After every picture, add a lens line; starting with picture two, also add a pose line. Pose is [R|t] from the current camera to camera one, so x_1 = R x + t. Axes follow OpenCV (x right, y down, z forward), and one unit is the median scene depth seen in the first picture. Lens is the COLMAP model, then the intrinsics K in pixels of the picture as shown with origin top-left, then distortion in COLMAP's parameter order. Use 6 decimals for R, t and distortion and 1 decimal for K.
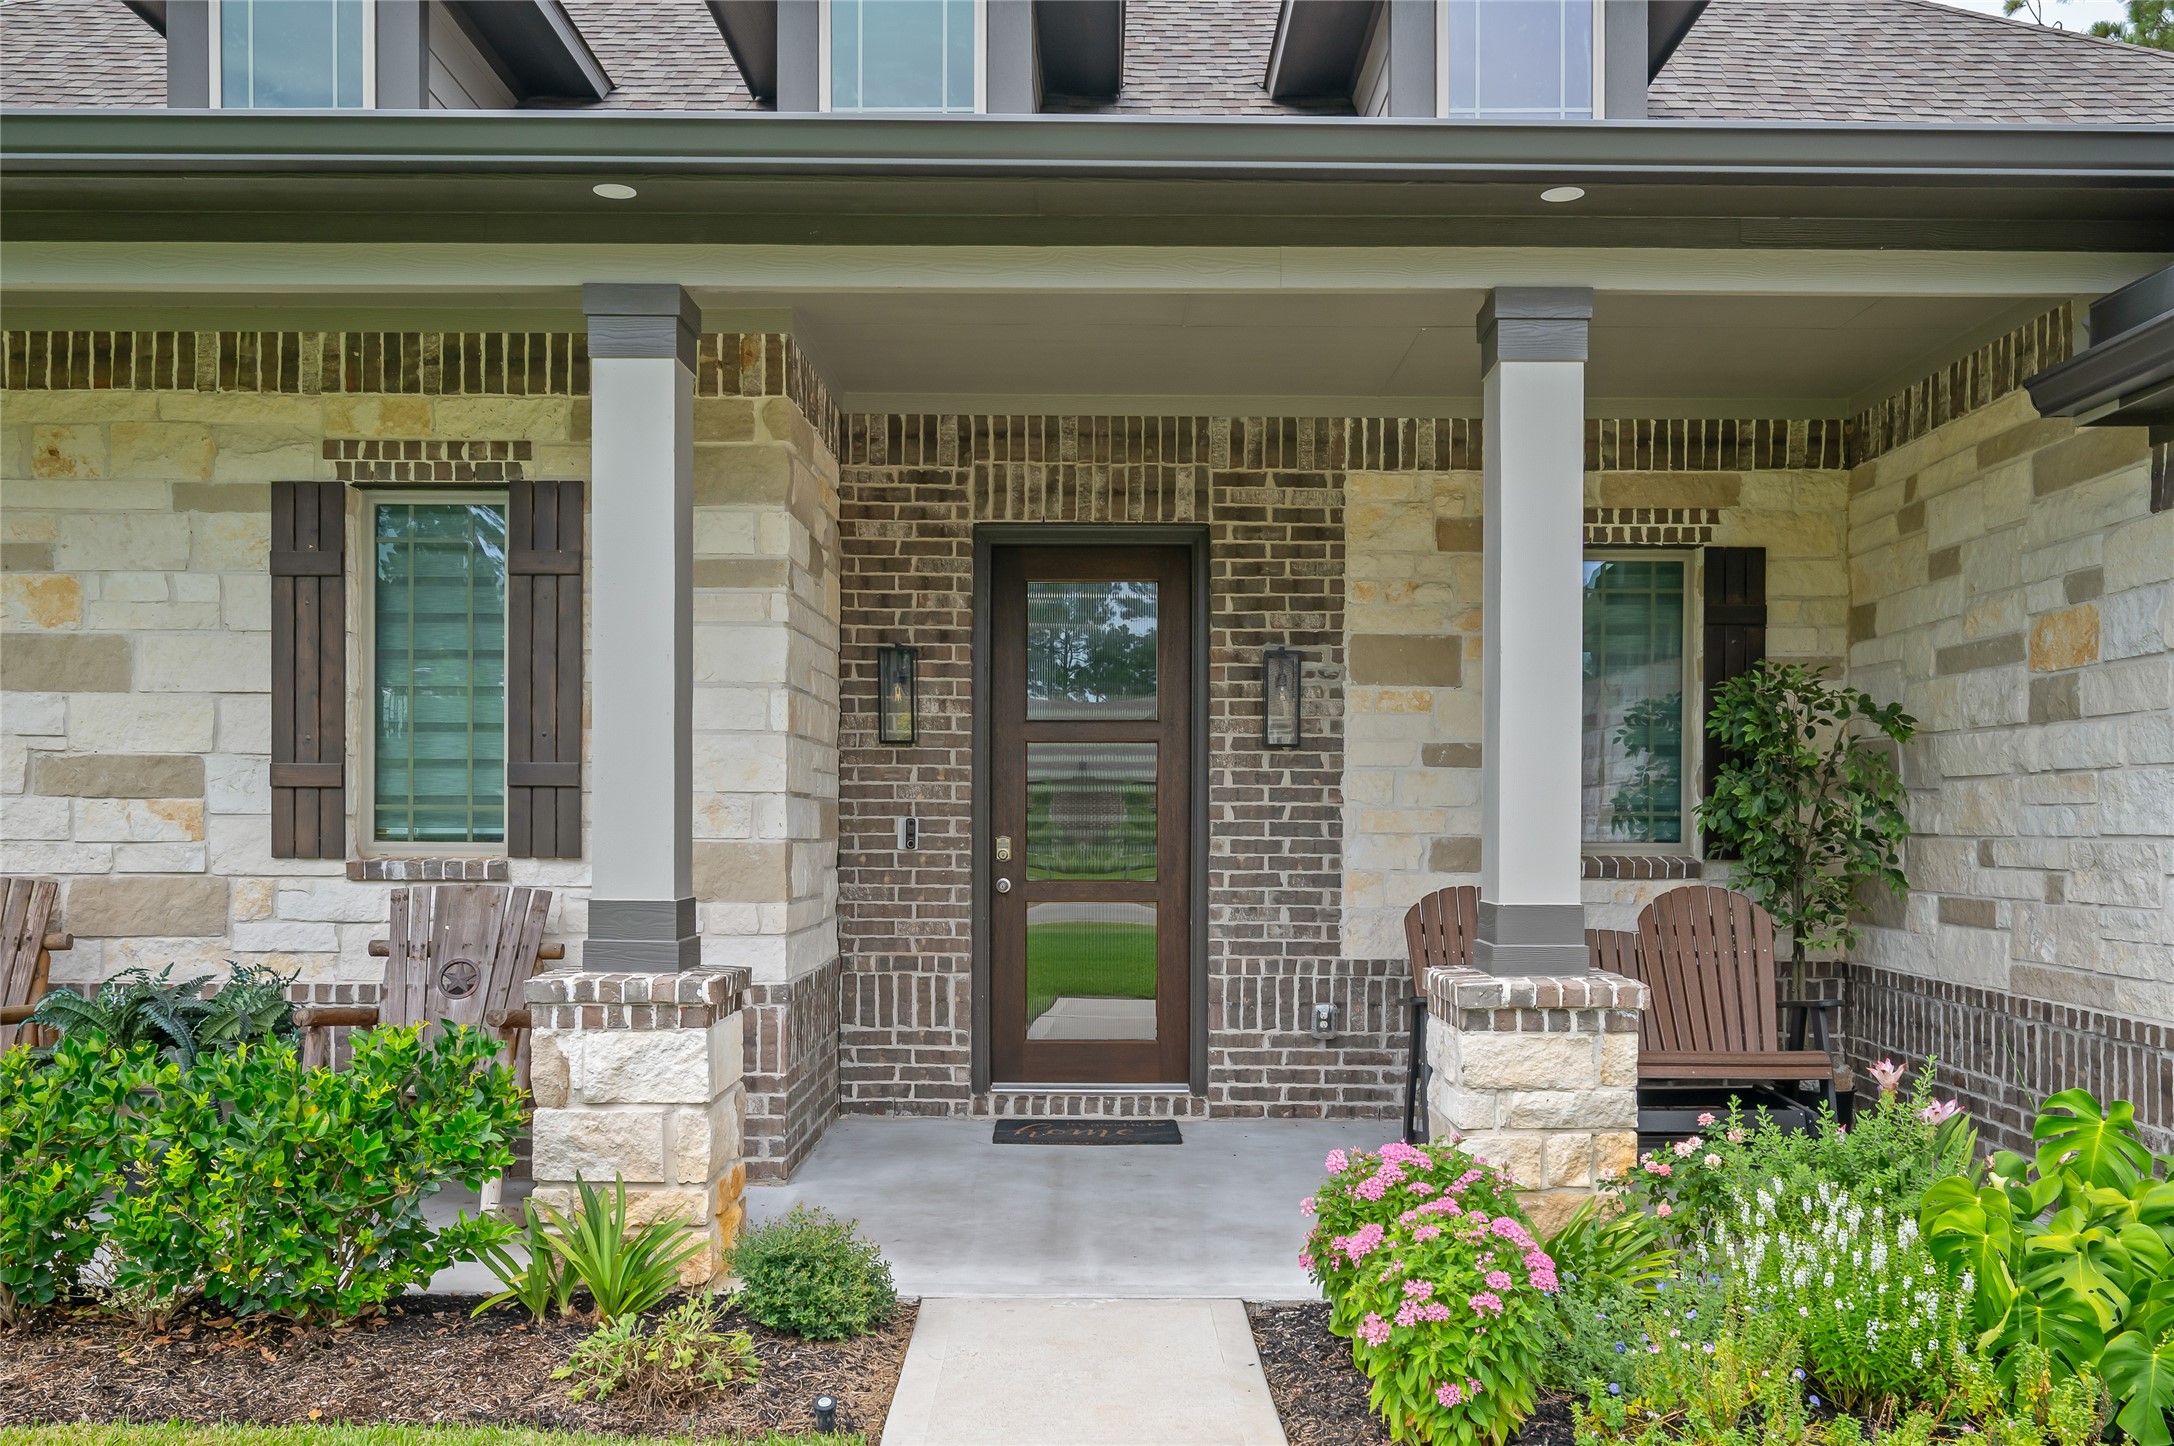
lens RADIAL K [[1501.3, 0, 1084.5], [0, 1501.3, 719.4], [0, 0, 1]] dist [-0.004299, -0.000555]
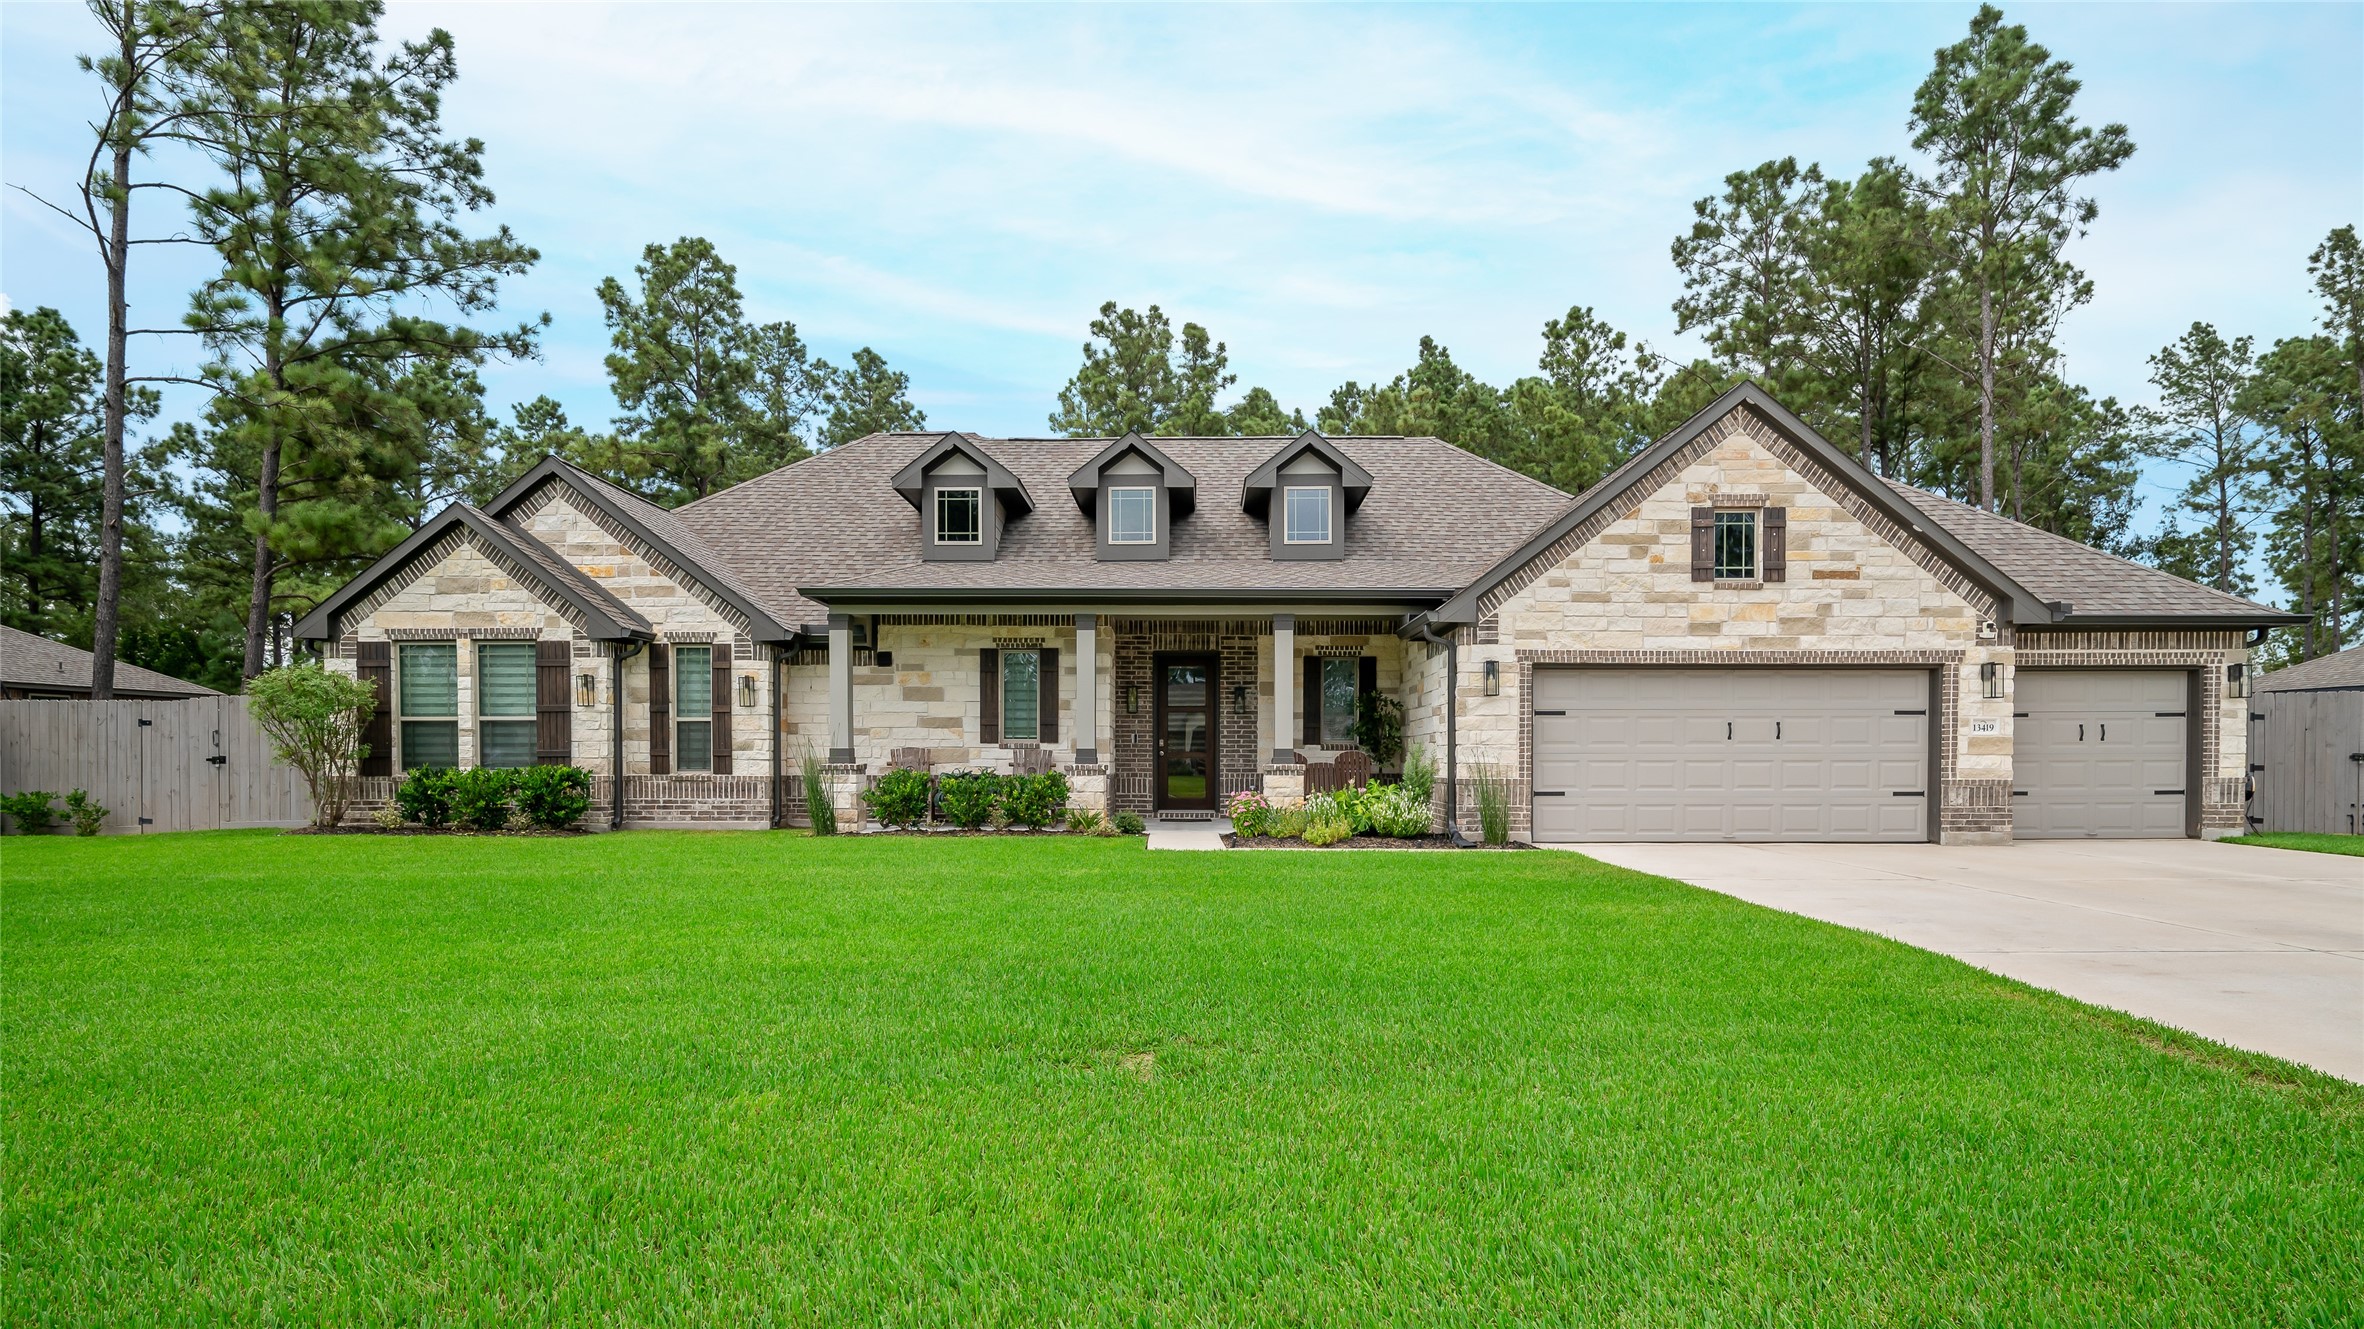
lens RADIAL K [[1260.7, 0, 1186.5], [0, 1260.7, 677.1], [0, 0, 1]] dist [0.000540, 0.000002]
pose [[0.999989, -0.004631, 0.000044, 0.005168], [0.004631, 0.999973, -0.005753, -0.060118], [-0.000017, 0.005753, 0.999983, -2.330855]]
